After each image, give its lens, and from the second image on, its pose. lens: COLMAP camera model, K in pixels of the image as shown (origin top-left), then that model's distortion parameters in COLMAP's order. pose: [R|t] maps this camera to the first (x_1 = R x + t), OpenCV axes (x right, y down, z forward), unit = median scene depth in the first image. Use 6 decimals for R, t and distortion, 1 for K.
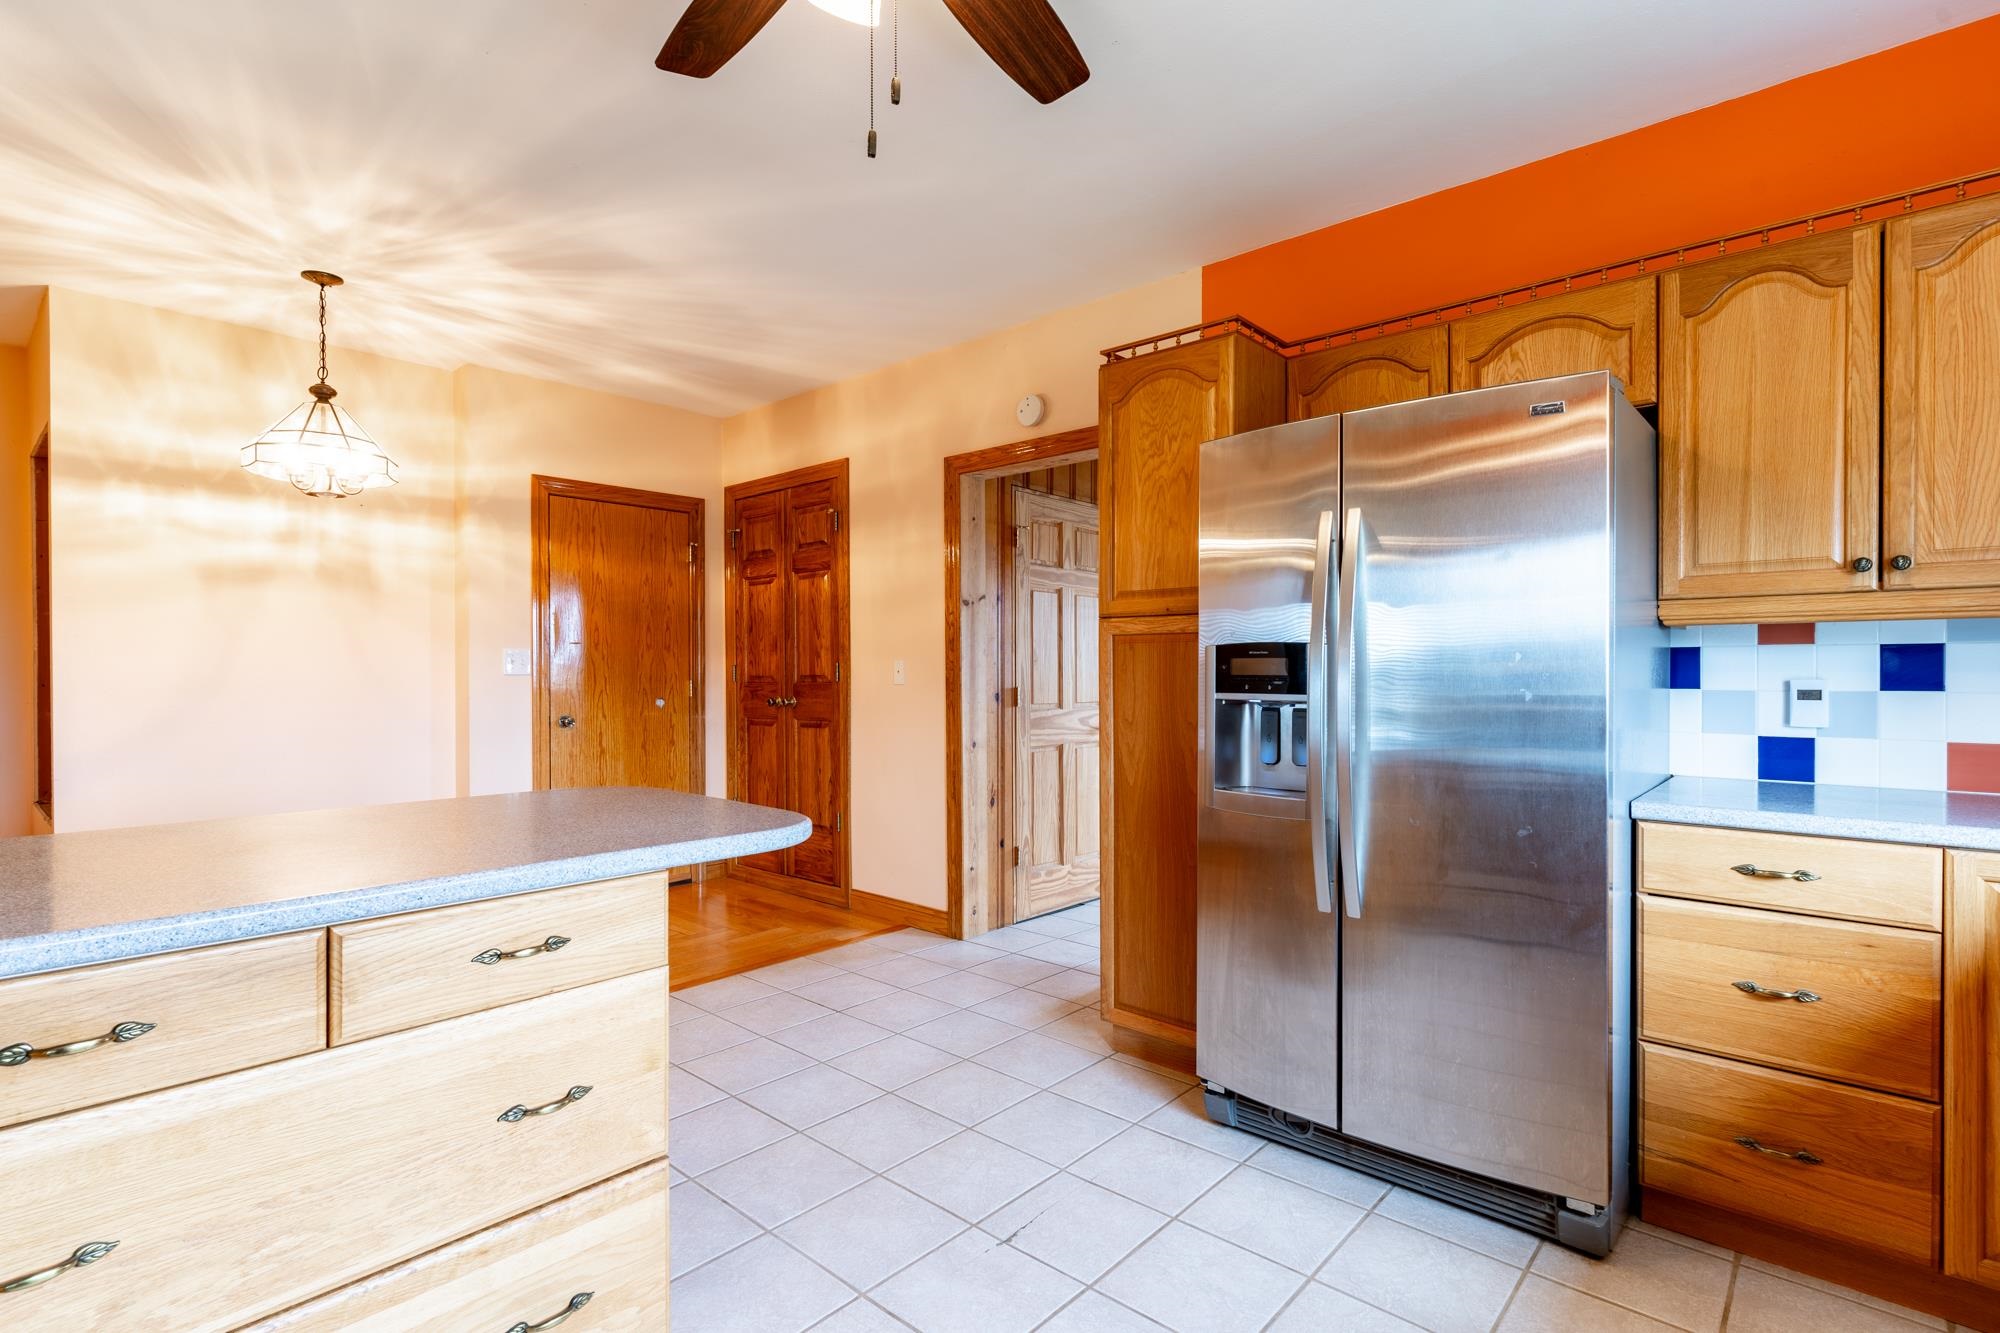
lens RADIAL K [[959.9, 0, 1007.8], [0, 959.9, 671.7], [0, 0, 1]] dist [-0.000429, -0.000435]
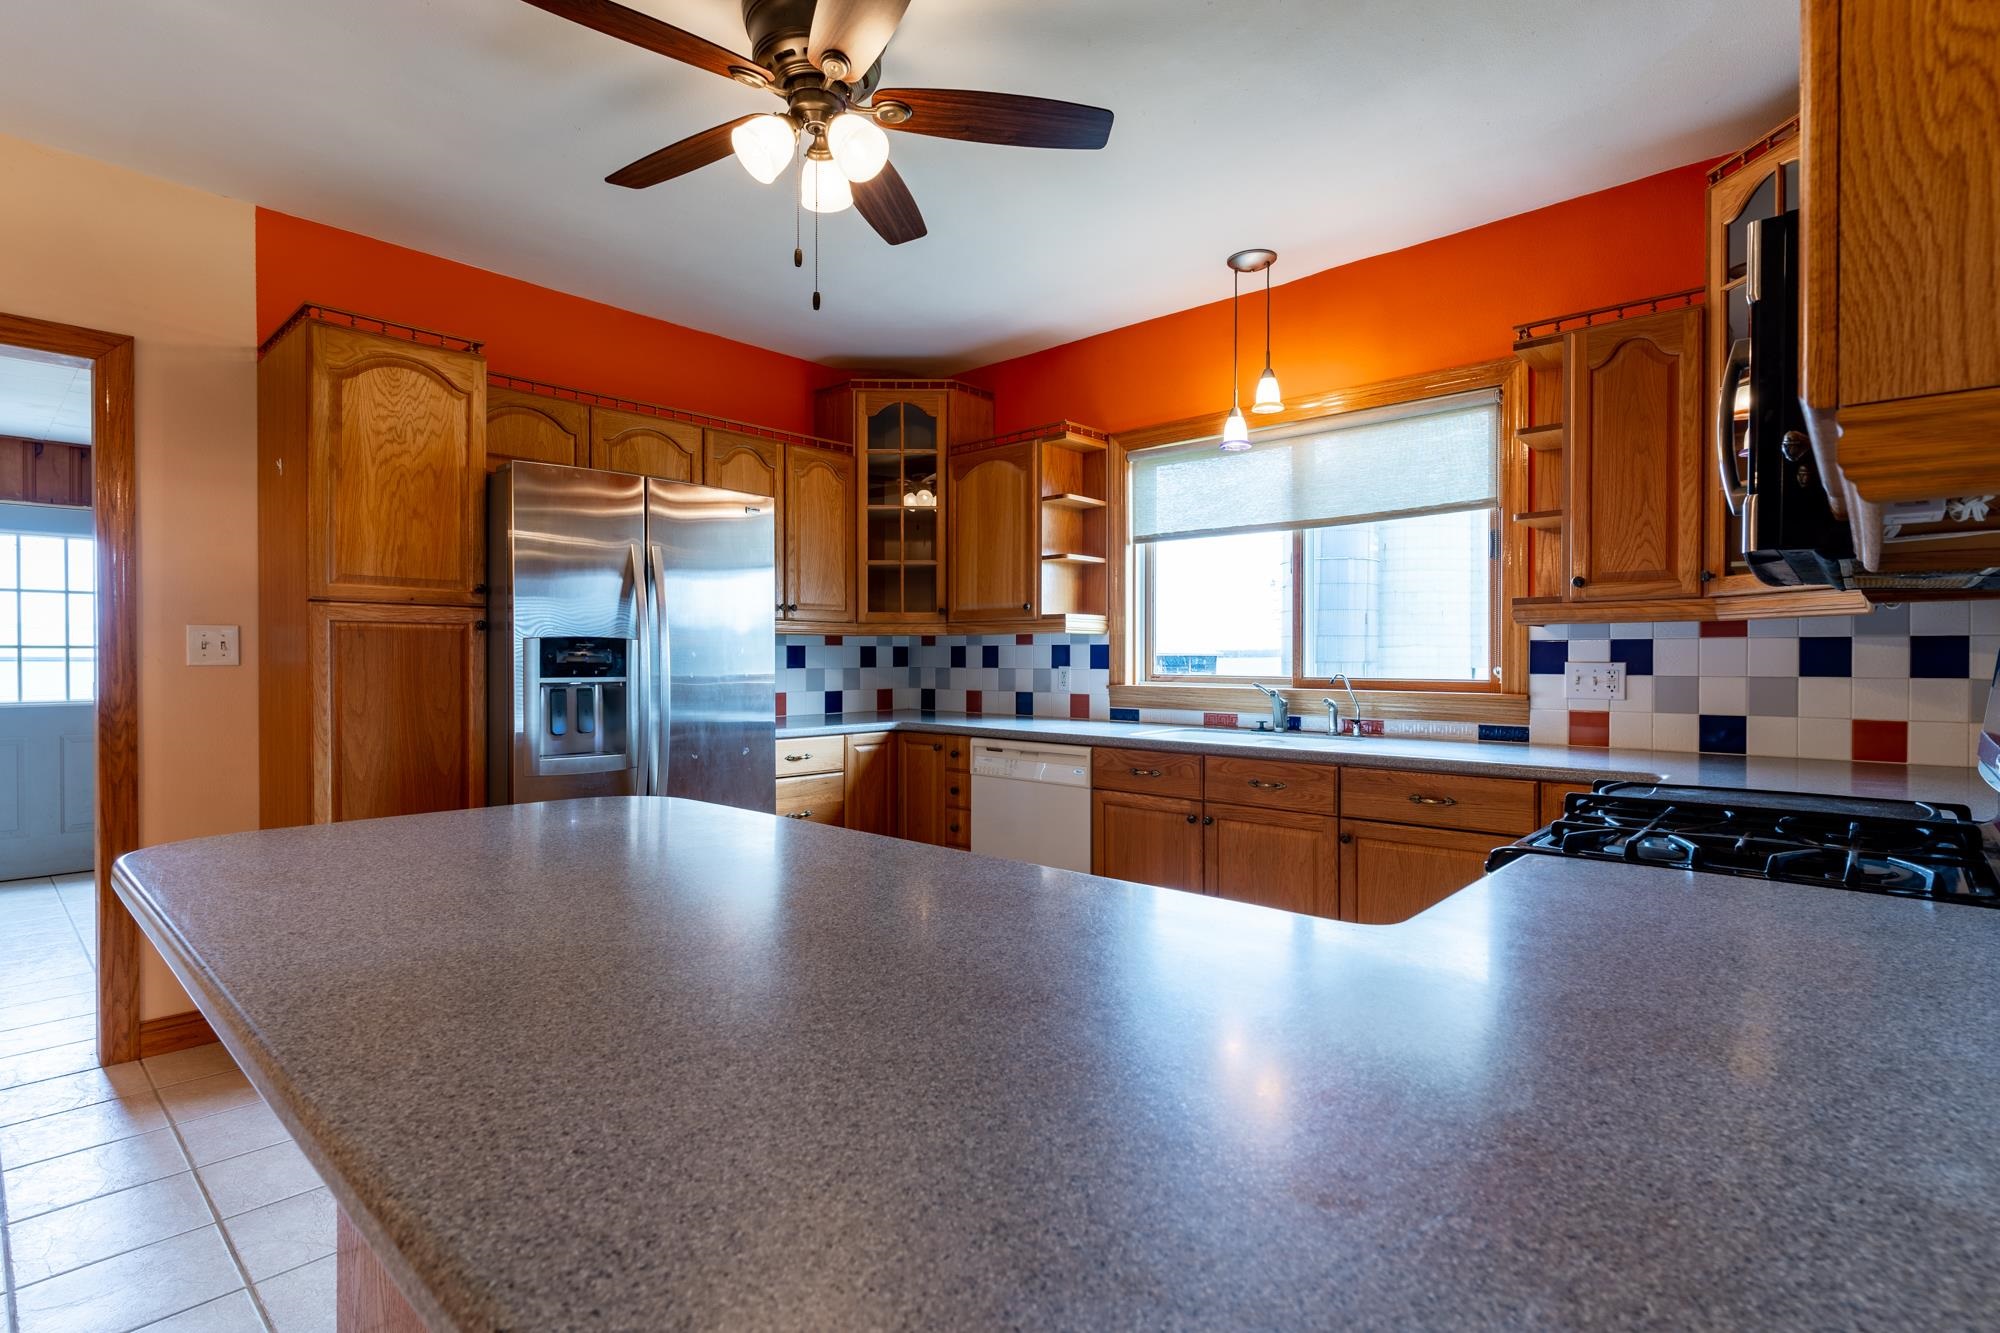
lens RADIAL K [[959.9, 0, 1007.8], [0, 959.9, 671.7], [0, 0, 1]] dist [-0.000429, -0.000435]
pose [[0.005586, -0.011768, 0.999915, -0.907836], [-0.000807, 0.999930, 0.011773, -0.000425], [-0.999984, -0.000873, 0.005576, 0.394808]]
